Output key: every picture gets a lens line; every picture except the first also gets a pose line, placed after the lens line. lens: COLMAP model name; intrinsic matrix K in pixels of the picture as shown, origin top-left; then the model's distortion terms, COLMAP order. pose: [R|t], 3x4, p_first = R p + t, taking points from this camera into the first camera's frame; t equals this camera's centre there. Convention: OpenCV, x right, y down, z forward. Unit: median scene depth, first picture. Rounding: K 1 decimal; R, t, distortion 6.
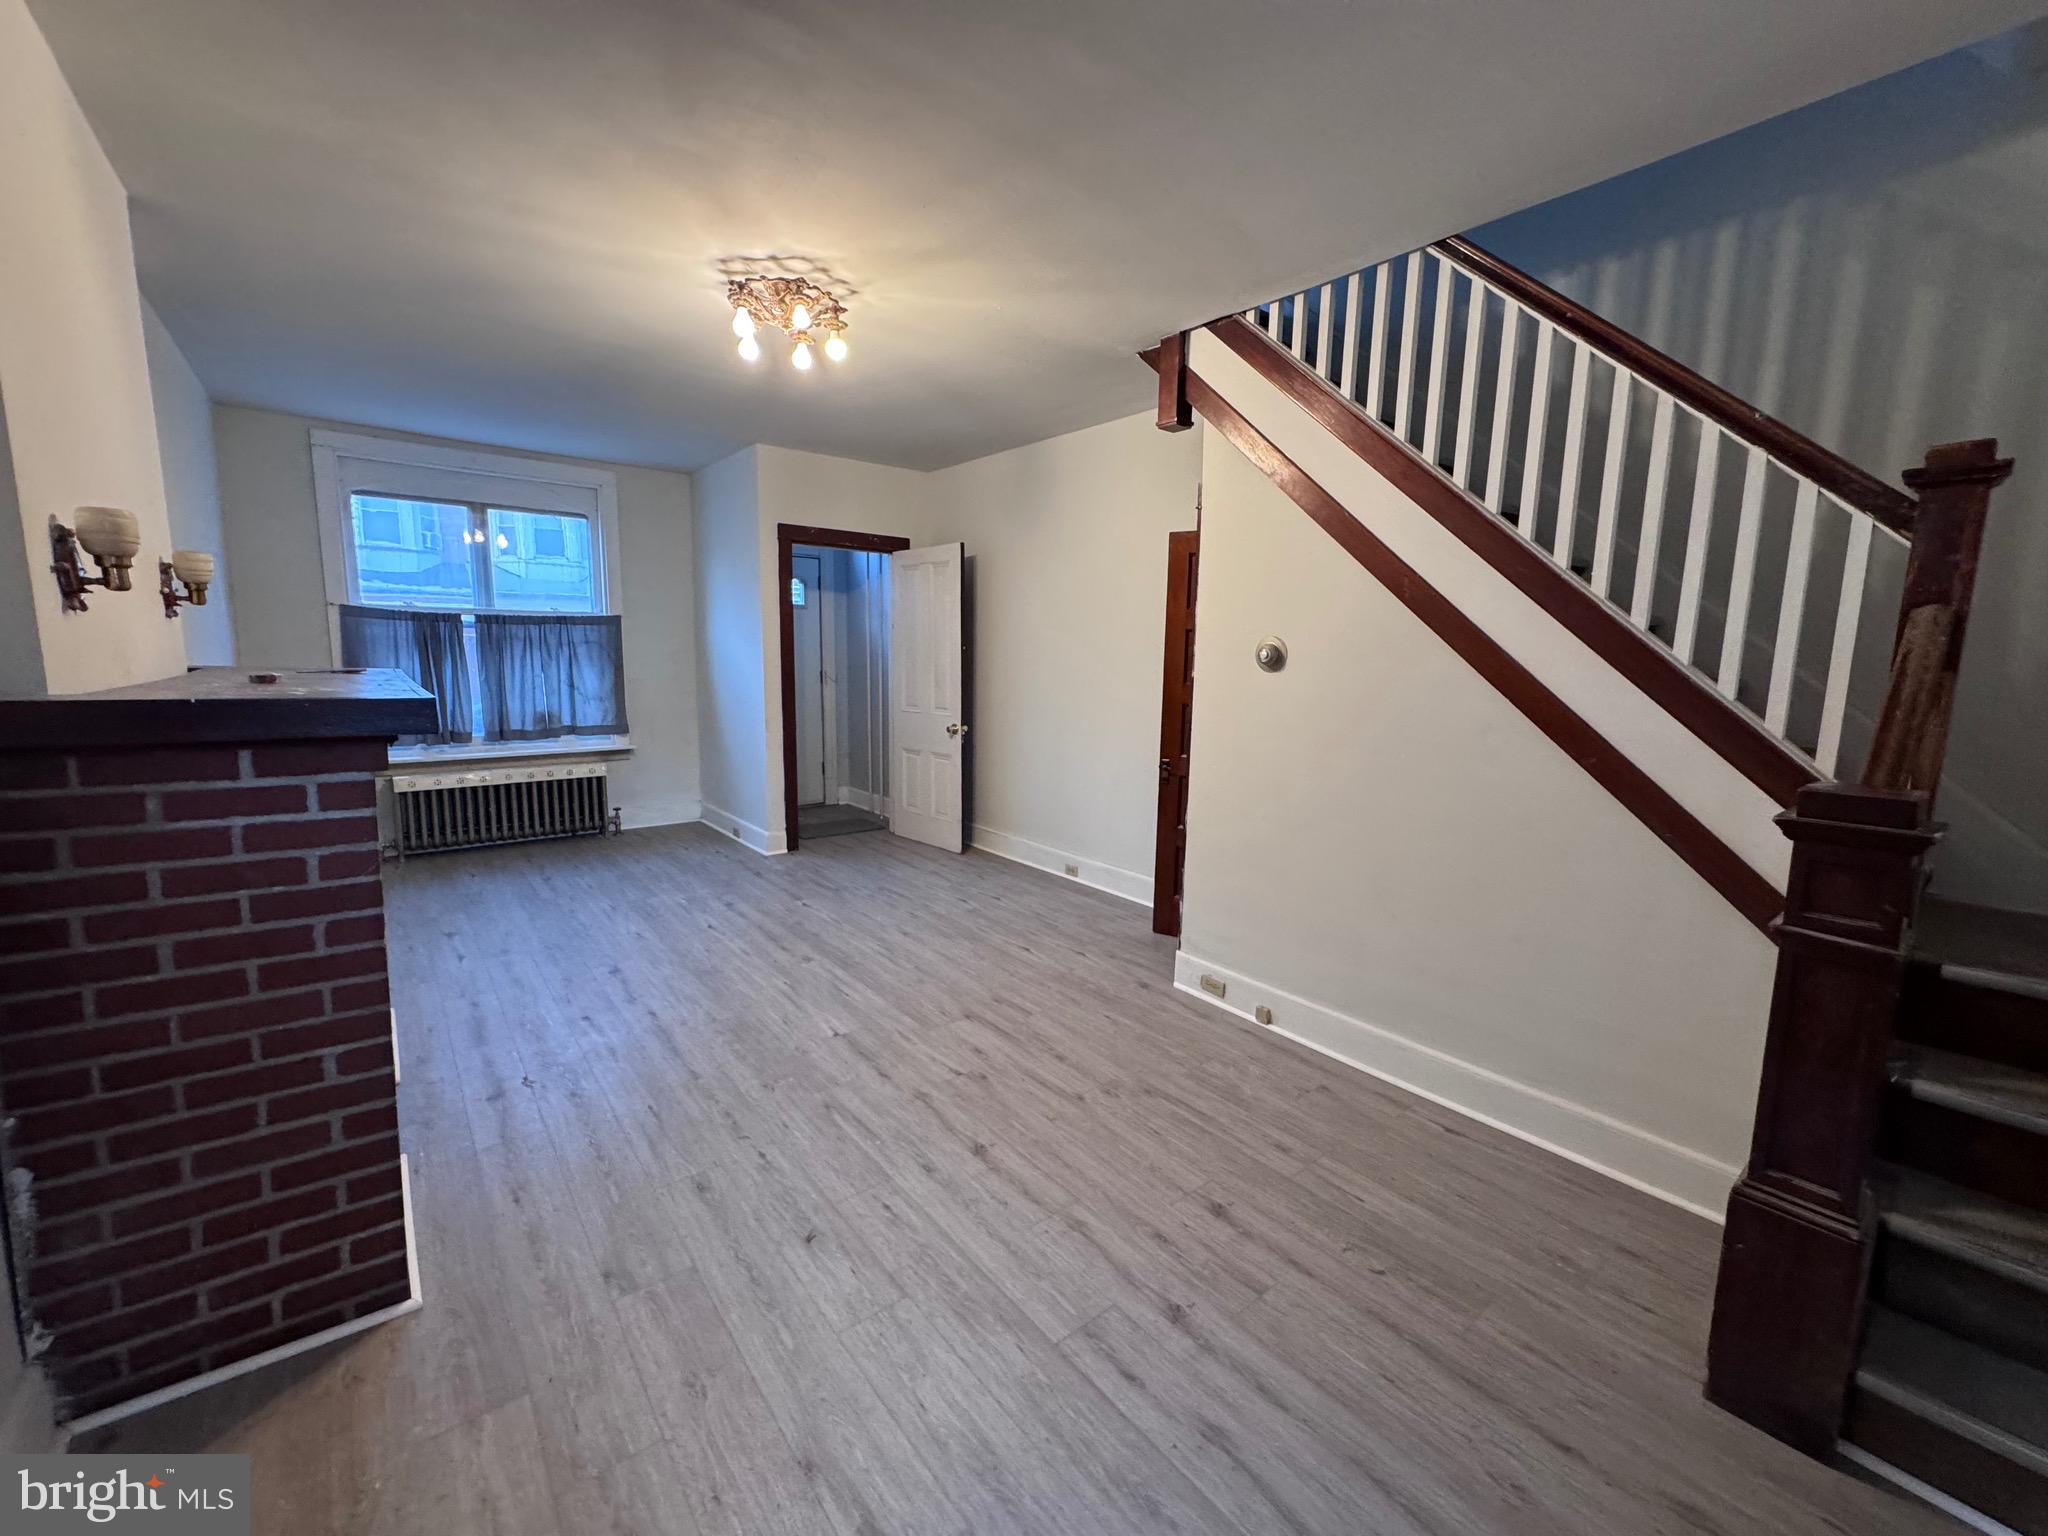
lens RADIAL K [[812.3, 0, 1021.9], [0, 812.3, 765.3], [0, 0, 1]] dist [-0.005232, 0.000824]
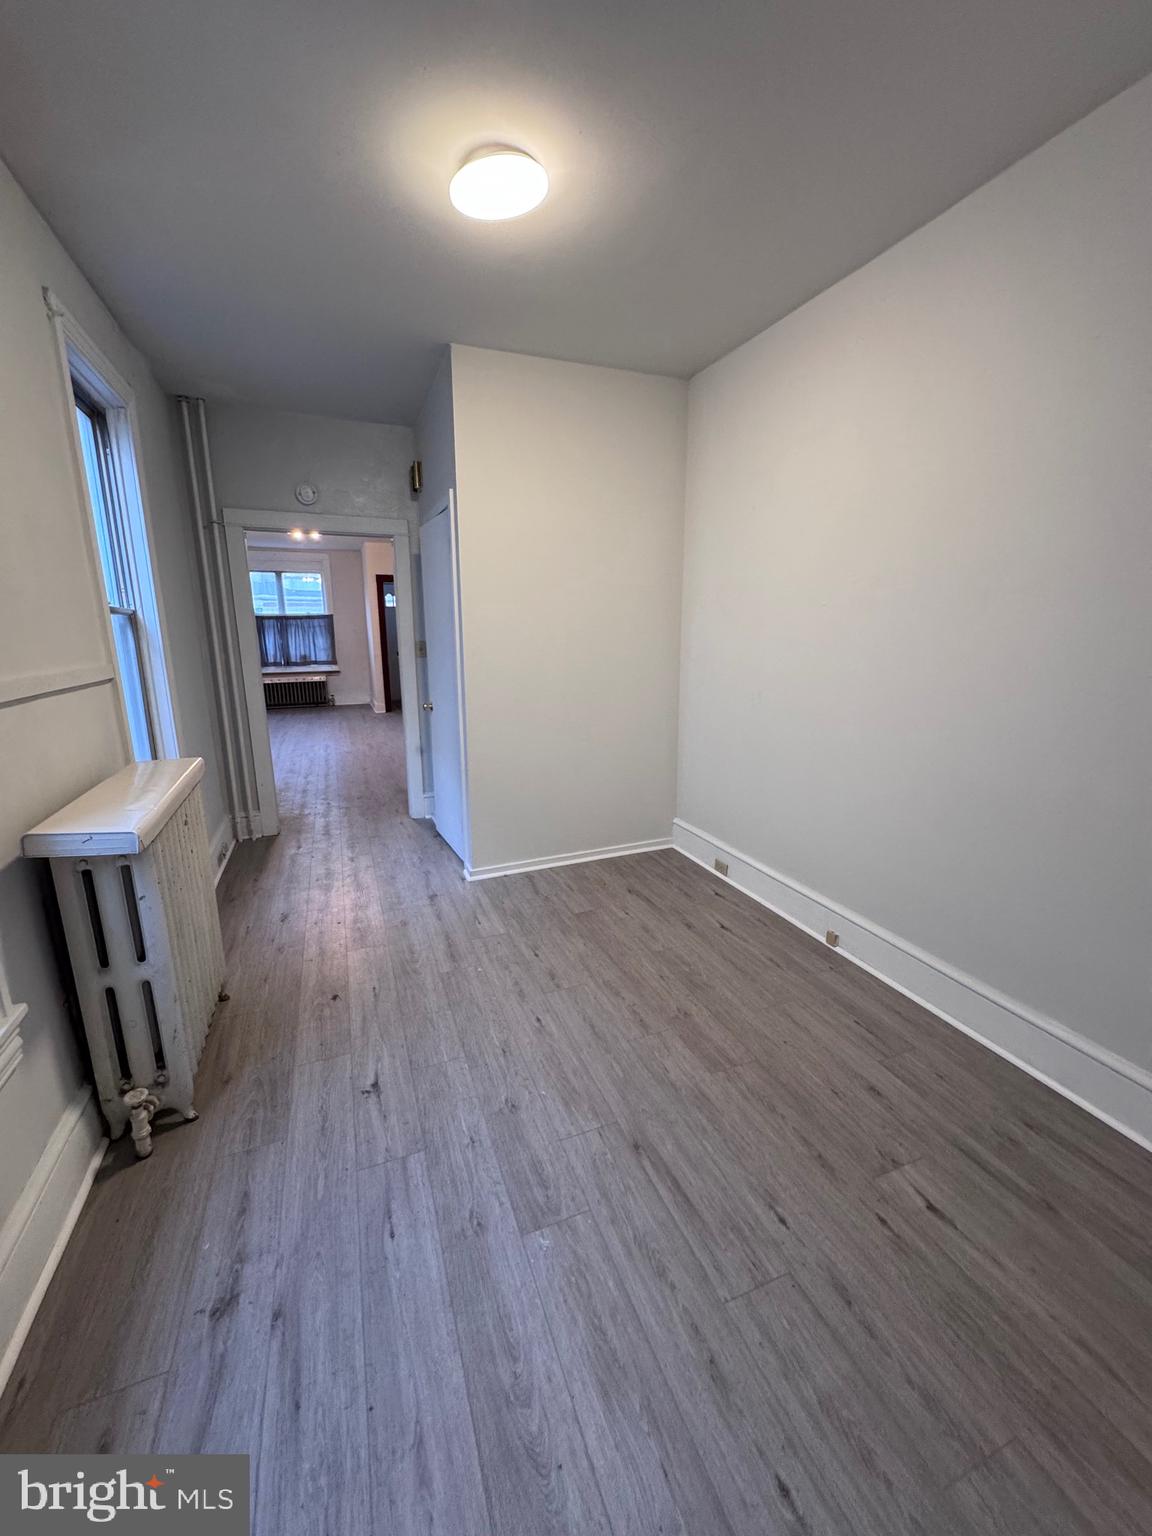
lens RADIAL K [[588.5, 0, 575.9], [0, 588.5, 760.9], [0, 0, 1]] dist [-0.013372, 0.000275]
pose [[0.954436, 0.041980, -0.295448, 1.406270], [-0.017722, 0.996282, 0.084311, 0.171770], [0.297889, -0.075233, 0.951631, -0.913019]]
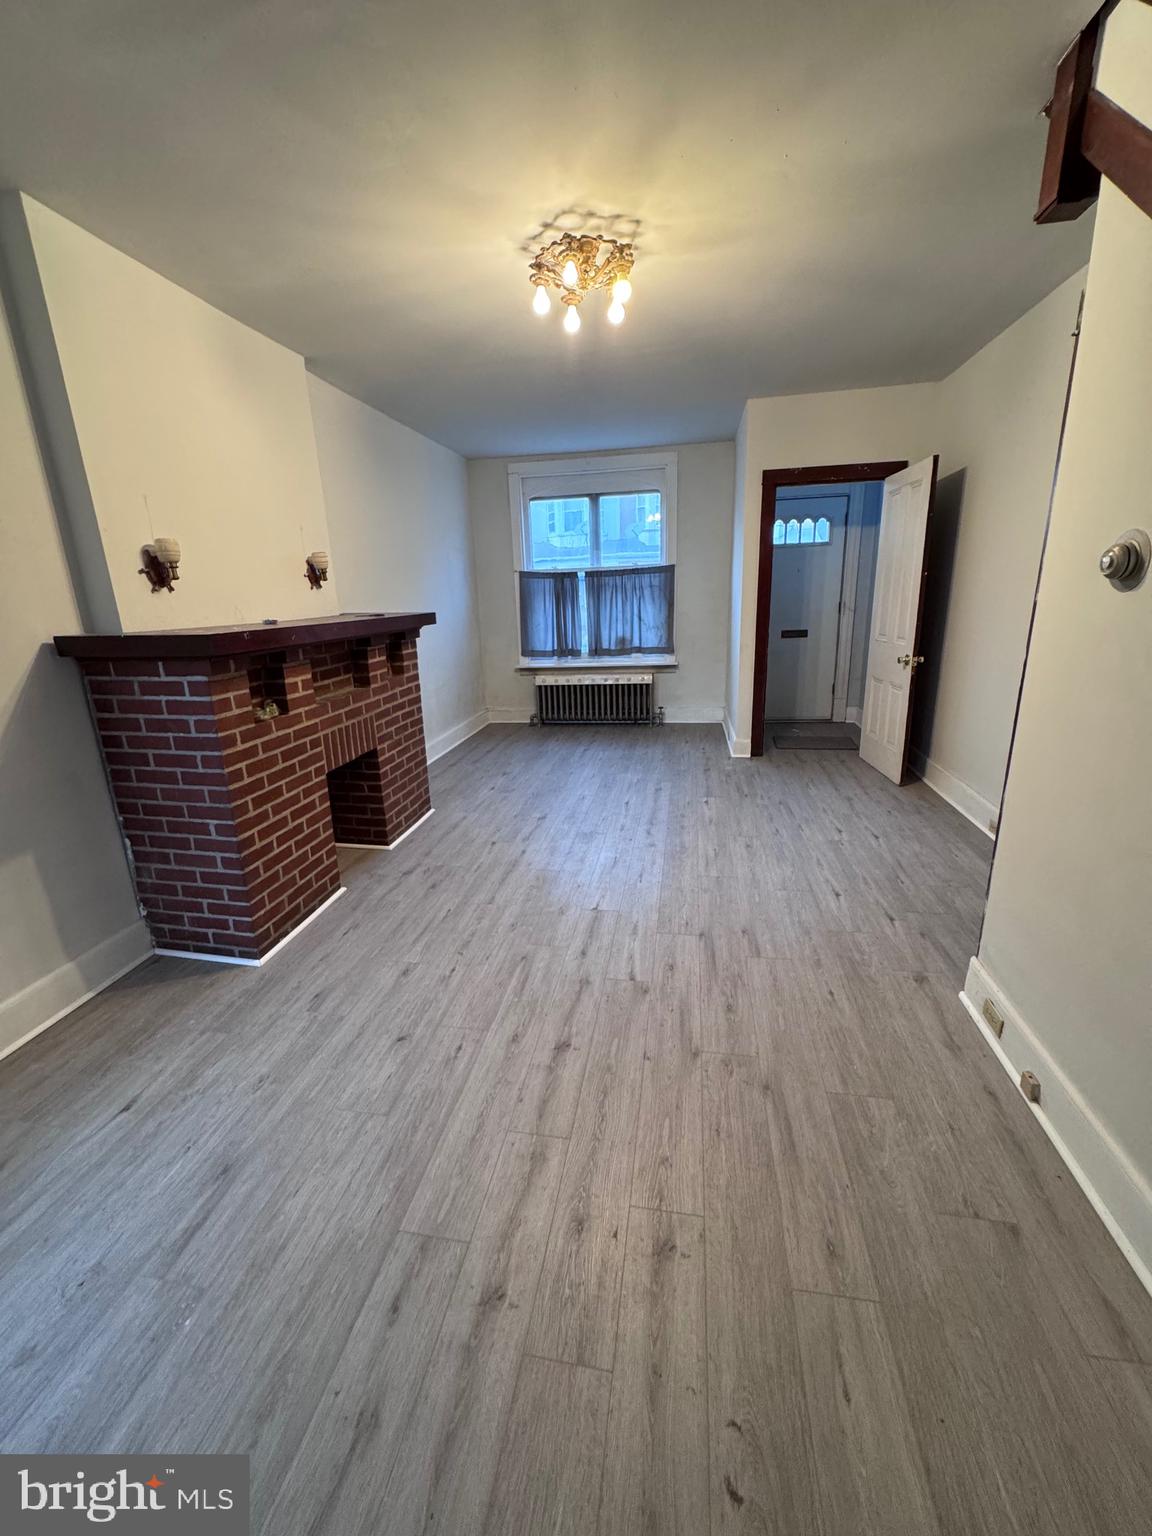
lens RADIAL K [[609.2, 0, 580.0], [0, 609.2, 766.0], [0, 0, 1]] dist [-0.005232, 0.000824]
pose [[0.652042, 0.168195, -0.739291, 0.403250], [-0.058008, 0.983292, 0.172545, -0.040525], [0.755960, -0.069622, 0.650905, 0.389258]]
